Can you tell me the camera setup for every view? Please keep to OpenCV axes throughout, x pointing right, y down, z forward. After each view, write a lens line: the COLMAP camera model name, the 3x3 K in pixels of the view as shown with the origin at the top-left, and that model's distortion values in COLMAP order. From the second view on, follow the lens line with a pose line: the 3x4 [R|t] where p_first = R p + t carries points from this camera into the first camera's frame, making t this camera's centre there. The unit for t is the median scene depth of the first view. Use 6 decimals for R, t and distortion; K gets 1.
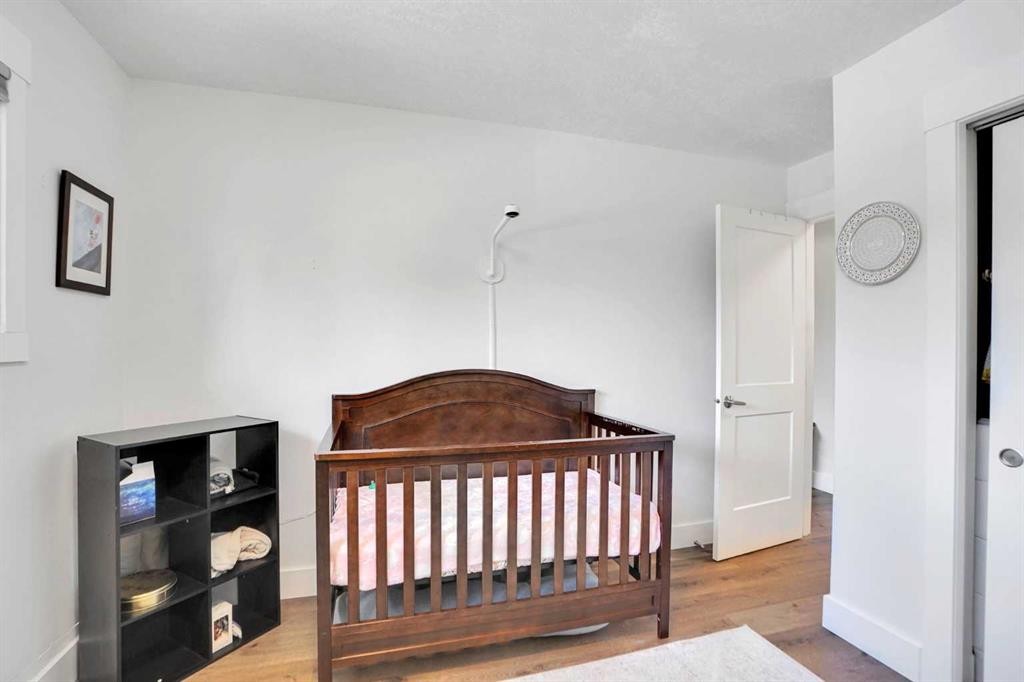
lens RADIAL K [[469.7, 0, 512.0], [0, 469.7, 341.0], [0, 0, 1]] dist [-0.057937, 0.000421]
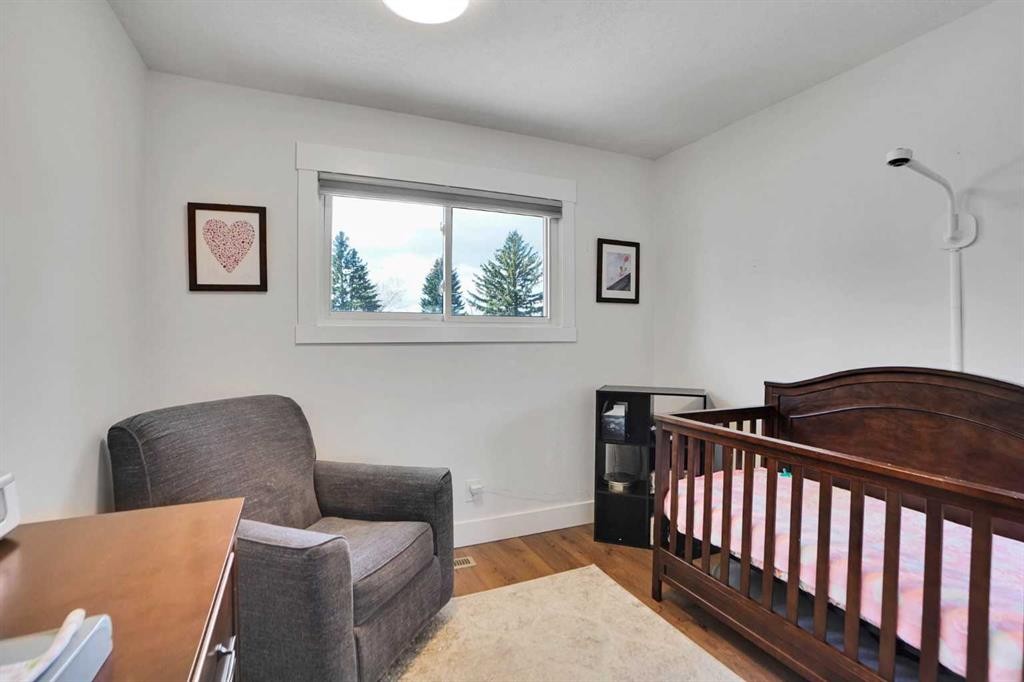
lens RADIAL K [[505.8, 0, 514.1], [0, 505.8, 320.9], [0, 0, 1]] dist [0.001371, 0.000252]
pose [[0.131769, -0.028329, -0.990876, 0.849653], [-0.004249, 0.999566, -0.029143, 0.015476], [0.991271, 0.008050, 0.131592, 0.316798]]
